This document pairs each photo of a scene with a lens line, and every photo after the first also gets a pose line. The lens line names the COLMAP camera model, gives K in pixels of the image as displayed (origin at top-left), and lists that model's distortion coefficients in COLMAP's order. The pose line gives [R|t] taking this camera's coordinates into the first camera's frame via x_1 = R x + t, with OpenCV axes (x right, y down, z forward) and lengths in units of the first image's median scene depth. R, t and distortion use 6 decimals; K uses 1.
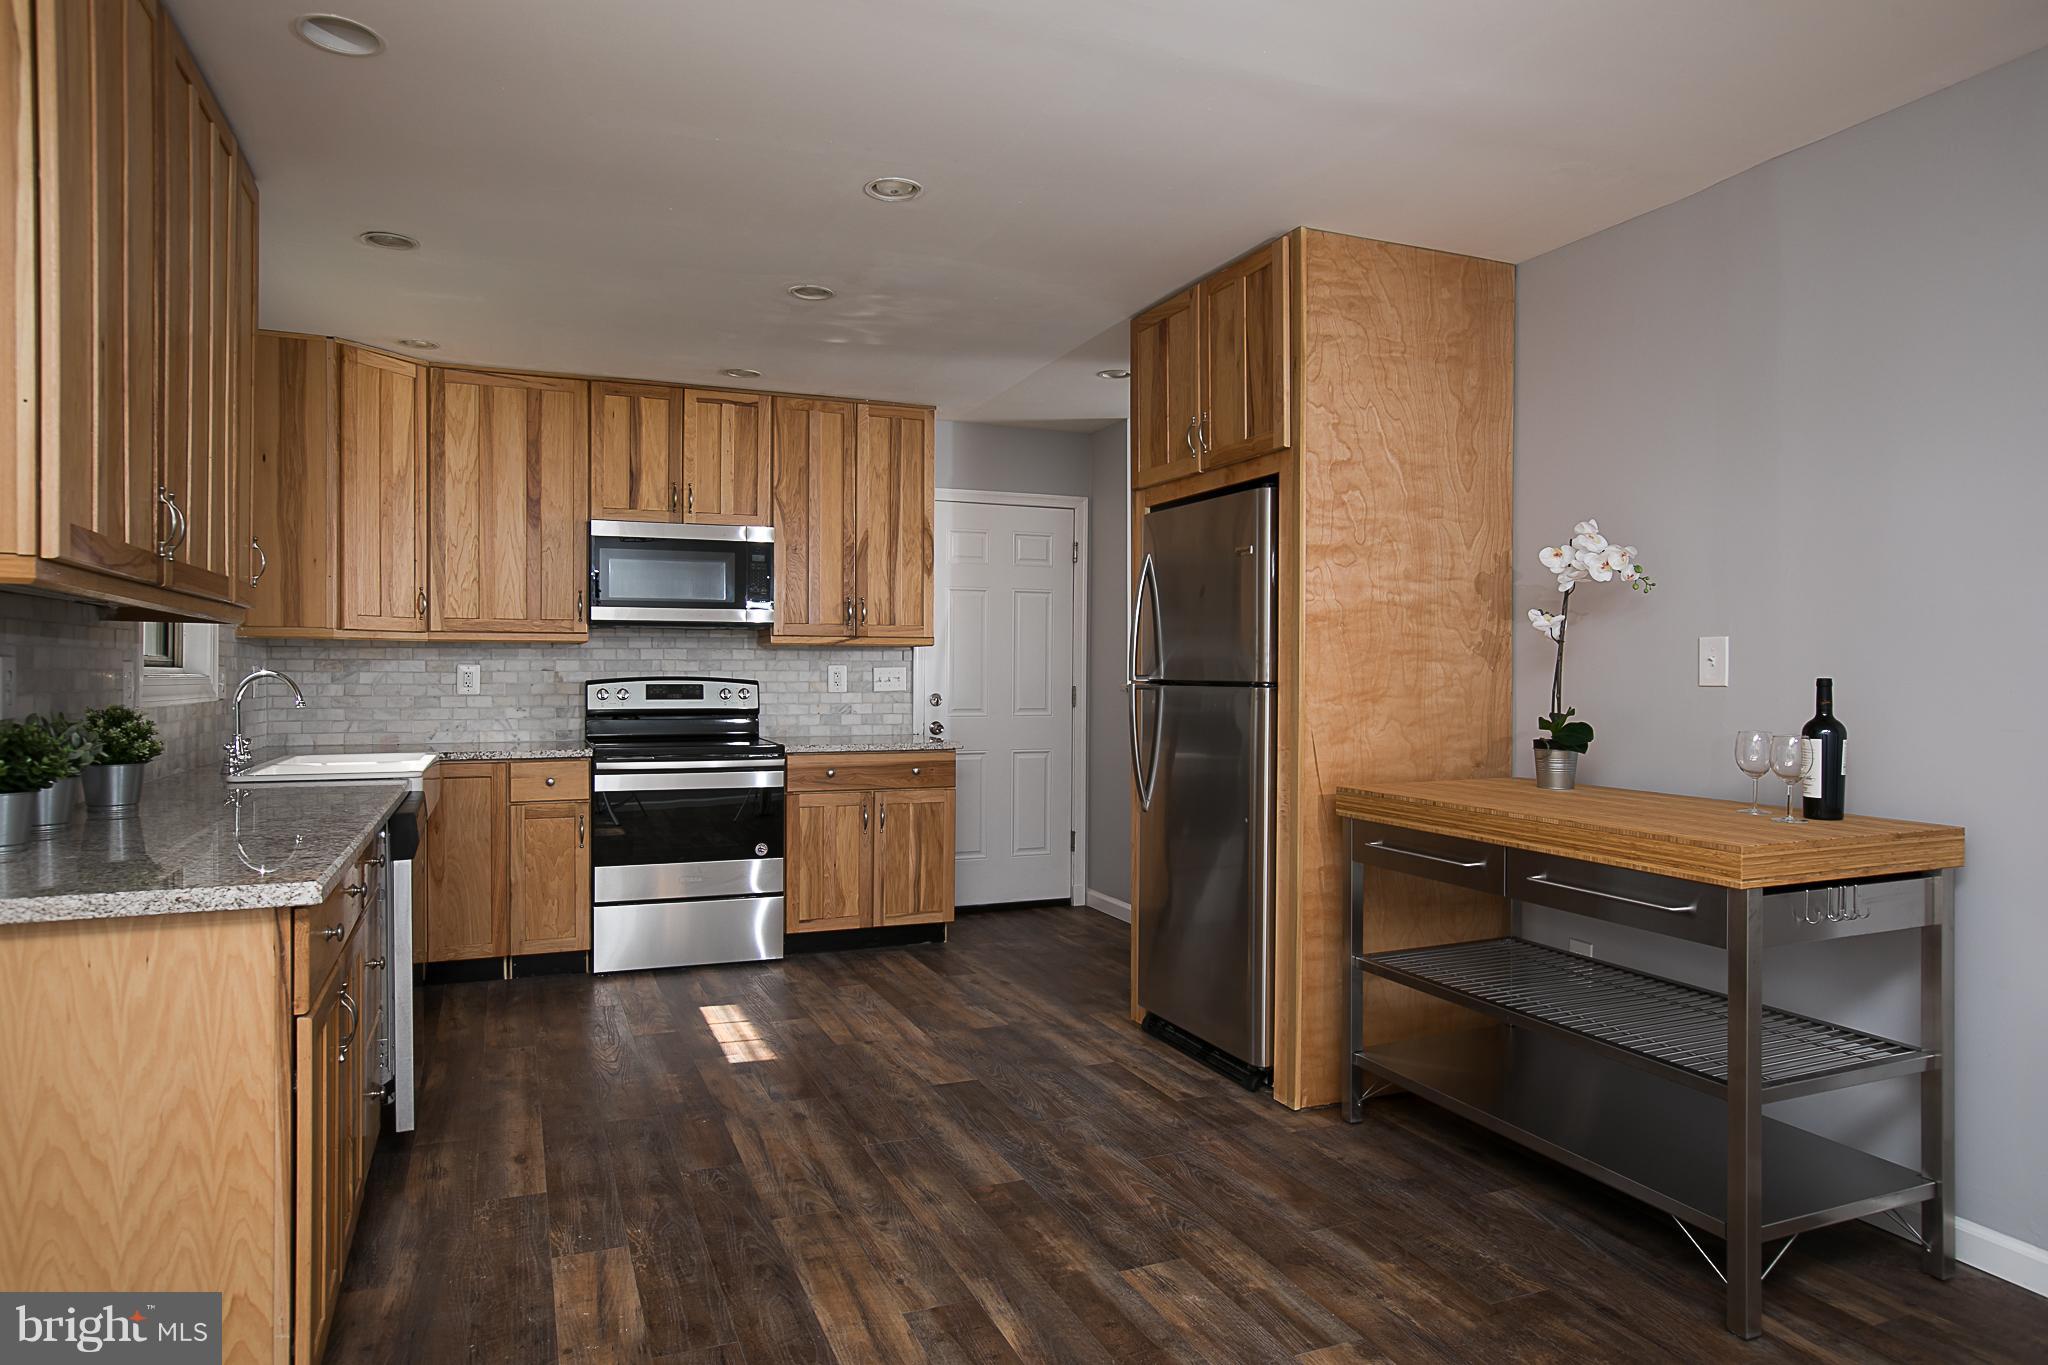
lens RADIAL K [[1205.8, 0, 1029.7], [0, 1205.8, 682.3], [0, 0, 1]] dist [-0.041826, -0.001996]
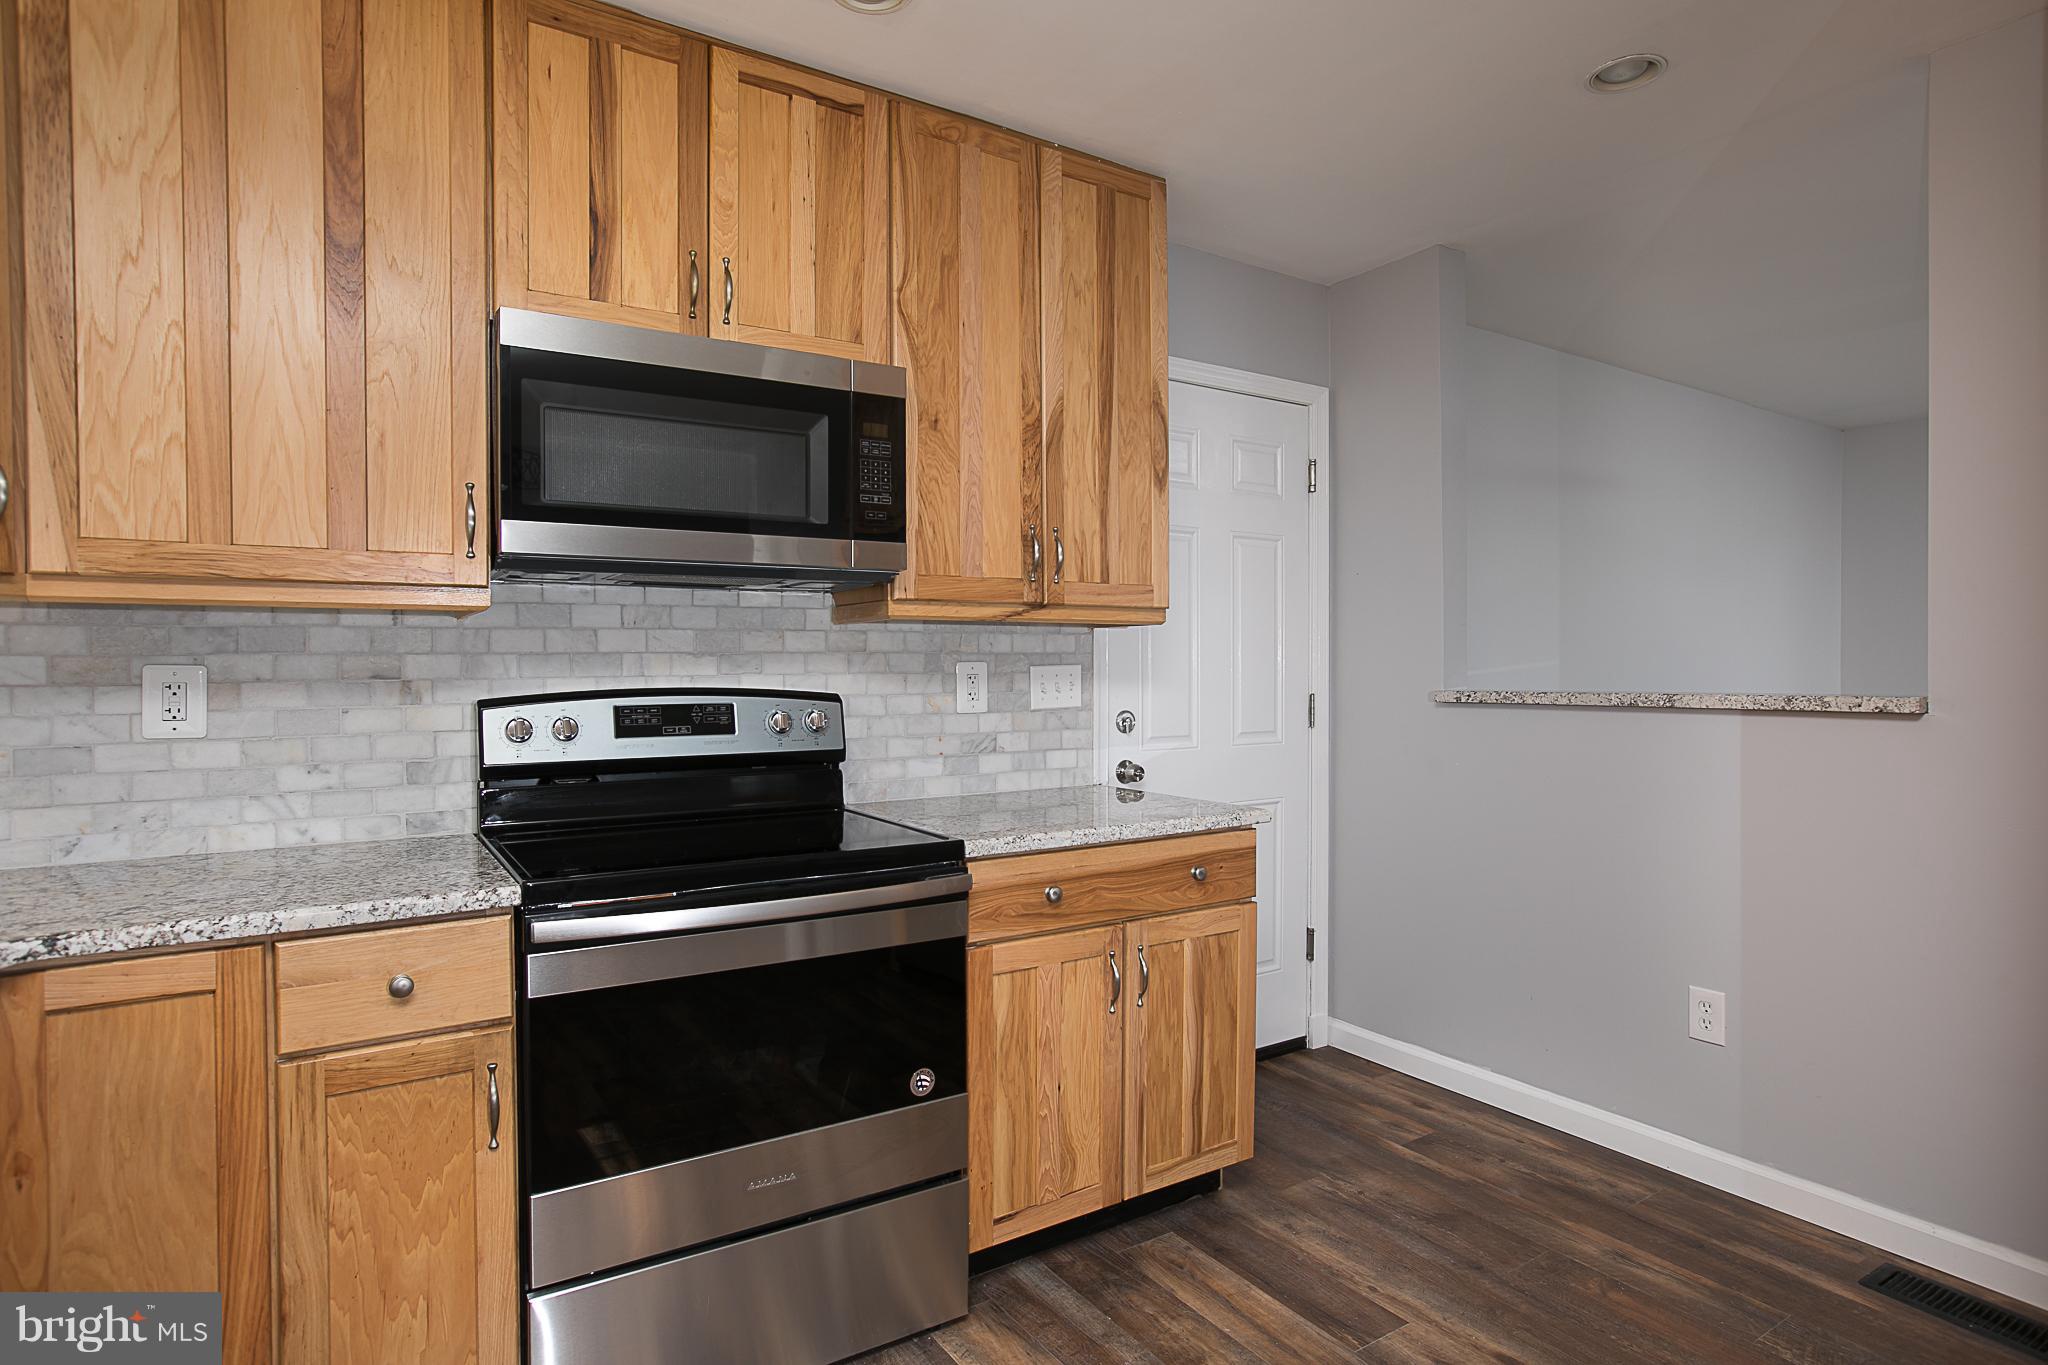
lens RADIAL K [[1092.1, 0, 1038.2], [0, 1092.1, 678.5], [0, 0, 1]] dist [-0.041641, 0.019603]
pose [[0.985108, -0.010434, 0.171620, -0.240808], [0.010783, 0.999941, -0.001101, -0.006691], [-0.171598, 0.002935, 0.985163, 0.586231]]
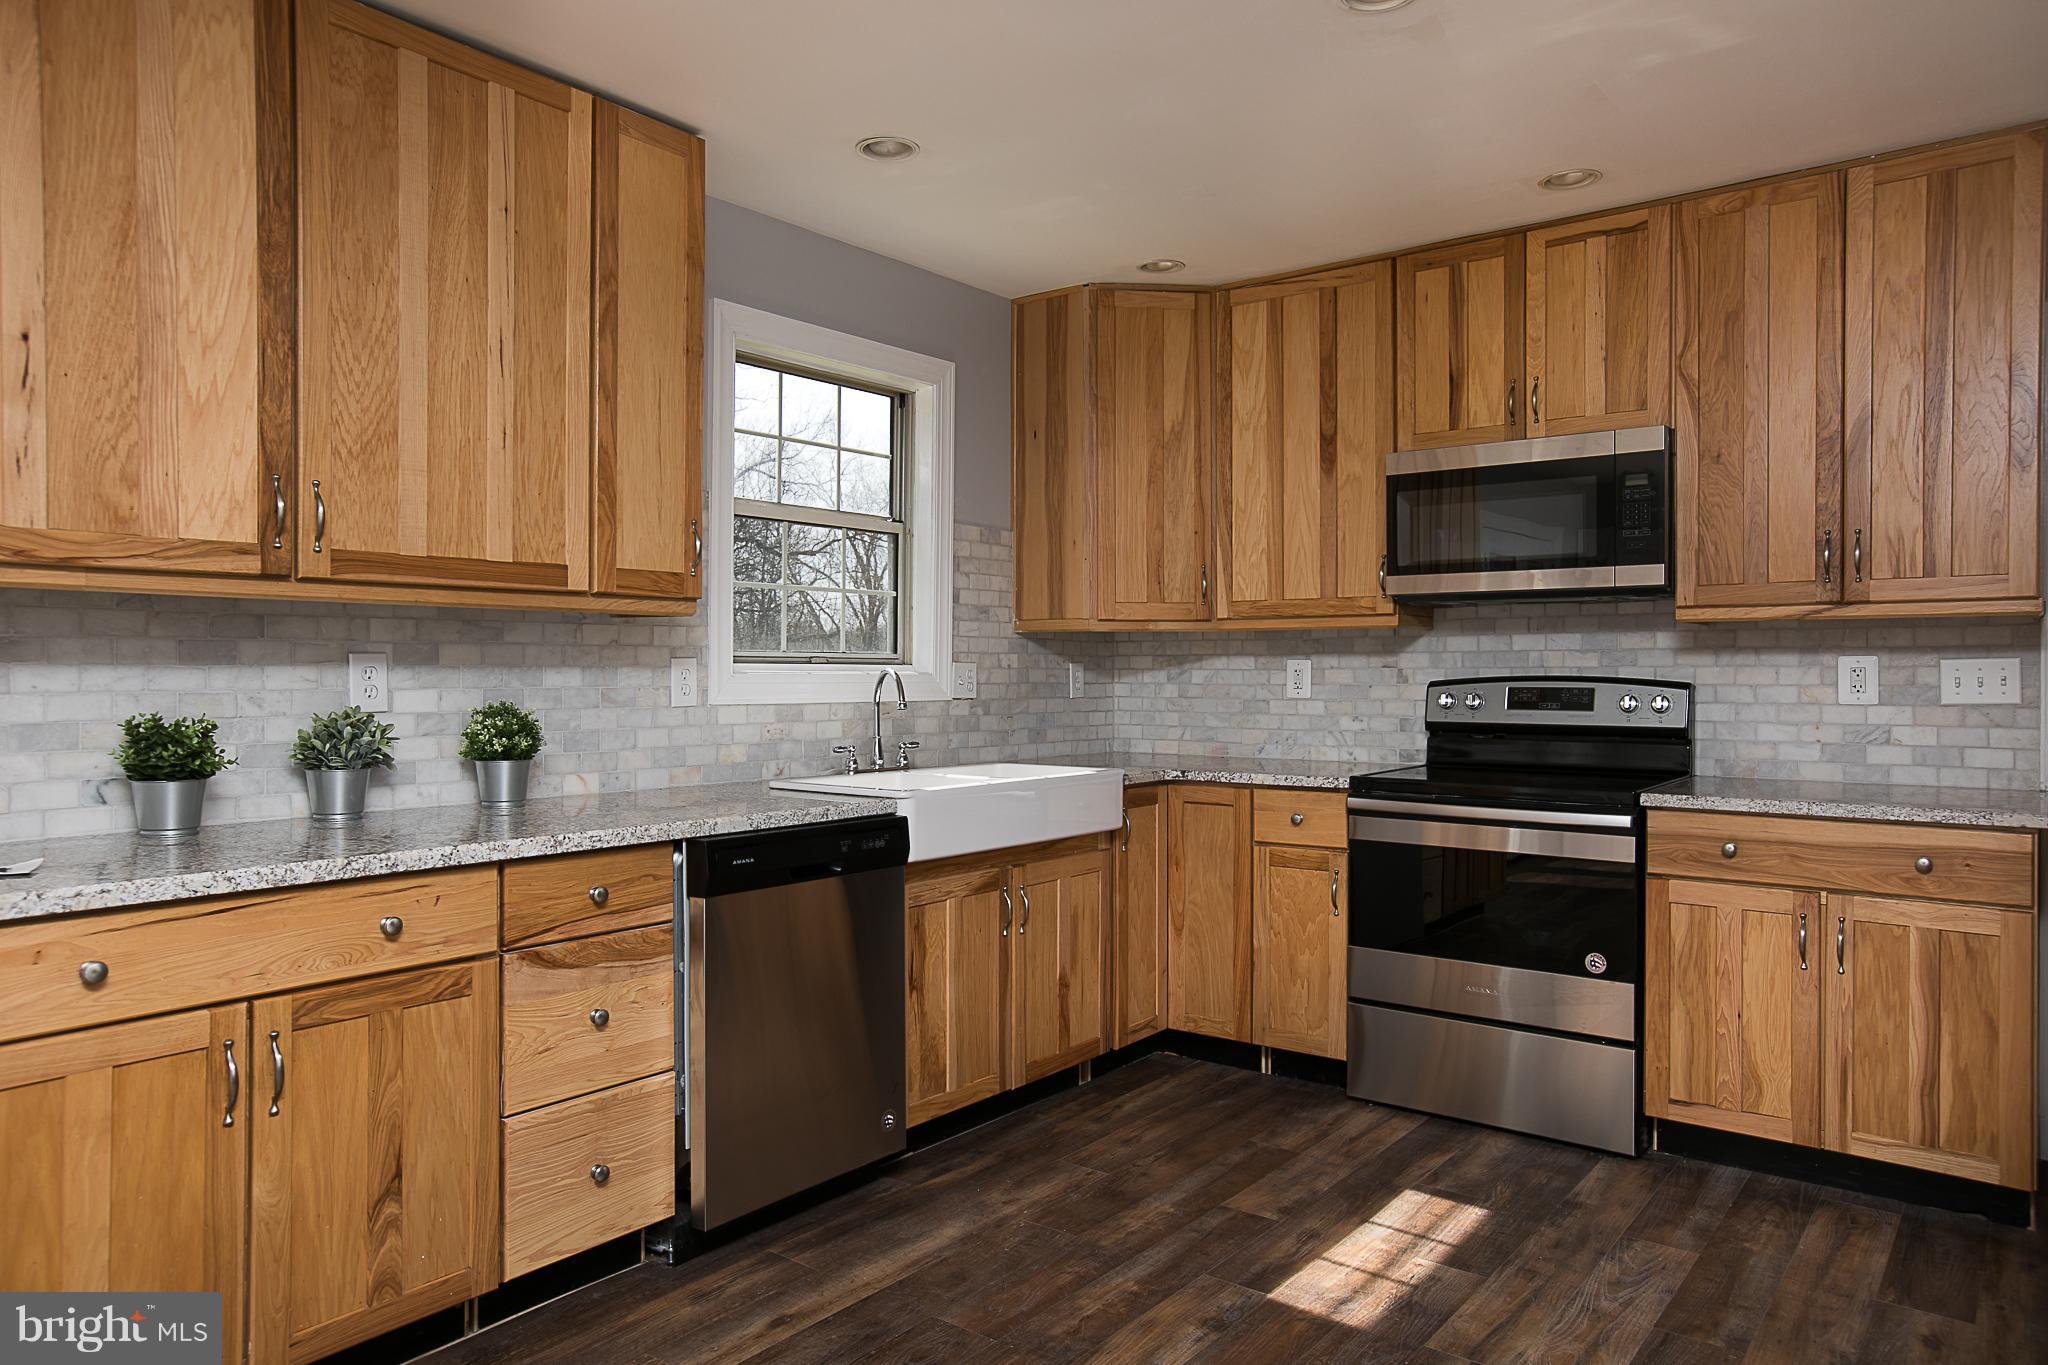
lens RADIAL K [[1346.4, 0, 1025.7], [0, 1346.4, 680.3], [0, 0, 1]] dist [-0.026531, 0.018349]
pose [[0.483281, 0.004177, -0.875456, 0.217677], [-0.004746, 0.999986, 0.002152, -0.002582], [0.875453, 0.003115, 0.483294, 0.414480]]
